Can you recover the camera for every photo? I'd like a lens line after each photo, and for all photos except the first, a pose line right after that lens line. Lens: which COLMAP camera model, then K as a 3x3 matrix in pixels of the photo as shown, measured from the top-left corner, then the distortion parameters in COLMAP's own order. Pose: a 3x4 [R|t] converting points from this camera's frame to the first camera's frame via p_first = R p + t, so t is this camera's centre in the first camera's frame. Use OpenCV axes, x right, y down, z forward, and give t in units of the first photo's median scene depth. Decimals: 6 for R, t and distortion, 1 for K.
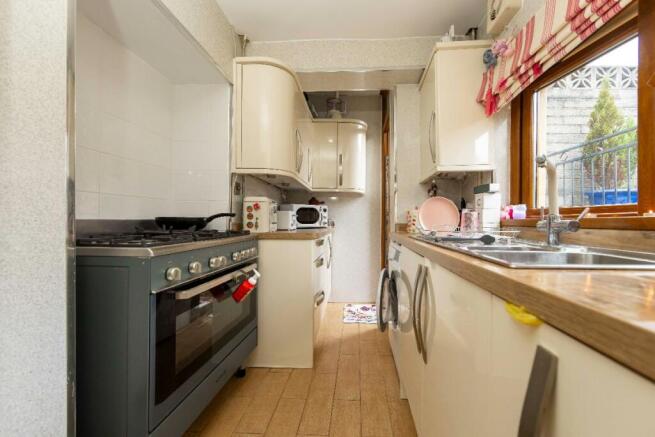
lens RADIAL K [[248.8, 0, 360.2], [0, 248.8, 216.0], [0, 0, 1]] dist [0.002307, -0.000016]
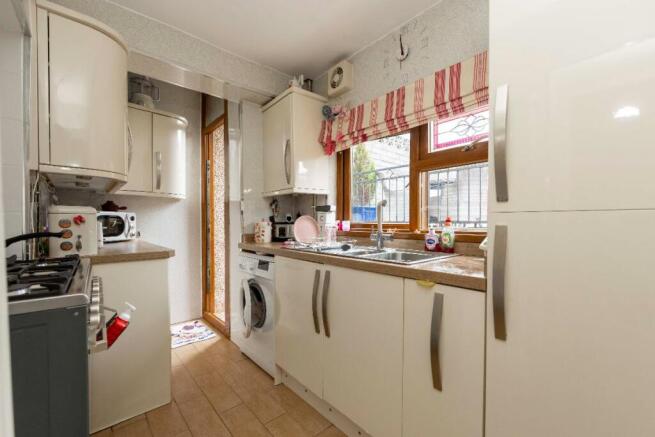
lens RADIAL K [[257.1, 0, 330.3], [0, 257.1, 220.9], [0, 0, 1]] dist [-0.001851, -0.000064]
pose [[0.735894, -0.002013, 0.677093, -0.381005], [-0.009251, 0.999872, 0.013027, -0.052485], [-0.677033, -0.015850, 0.735782, -0.048099]]
